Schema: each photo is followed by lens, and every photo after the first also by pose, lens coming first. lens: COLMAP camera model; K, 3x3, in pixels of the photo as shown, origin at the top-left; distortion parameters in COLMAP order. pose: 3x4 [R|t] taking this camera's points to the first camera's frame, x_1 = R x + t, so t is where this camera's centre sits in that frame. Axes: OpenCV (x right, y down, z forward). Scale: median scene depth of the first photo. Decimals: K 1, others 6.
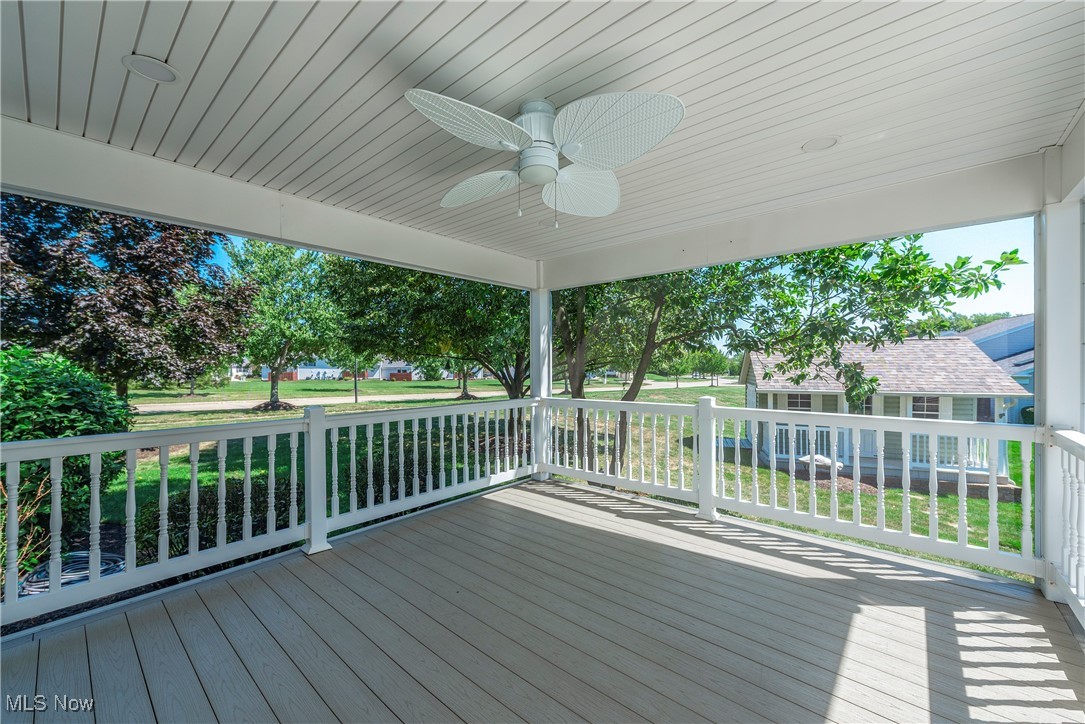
lens RADIAL K [[422.0, 0, 540.2], [0, 422.0, 366.6], [0, 0, 1]] dist [-0.000689, -0.000540]
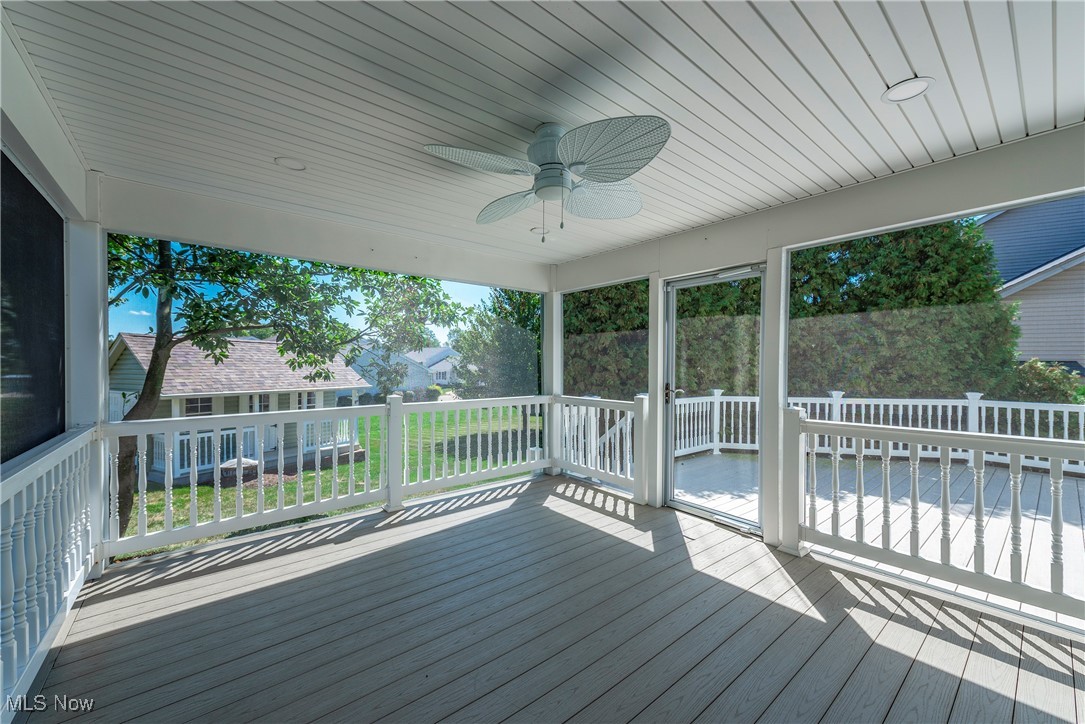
lens RADIAL K [[422.0, 0, 540.6], [0, 422.0, 365.0], [0, 0, 1]] dist [-0.000689, -0.000540]
pose [[0.155812, 0.004170, 0.987778, -0.537448], [0.001911, 0.999988, -0.004523, -0.000033], [-0.987785, 0.002592, 0.155802, 0.419833]]
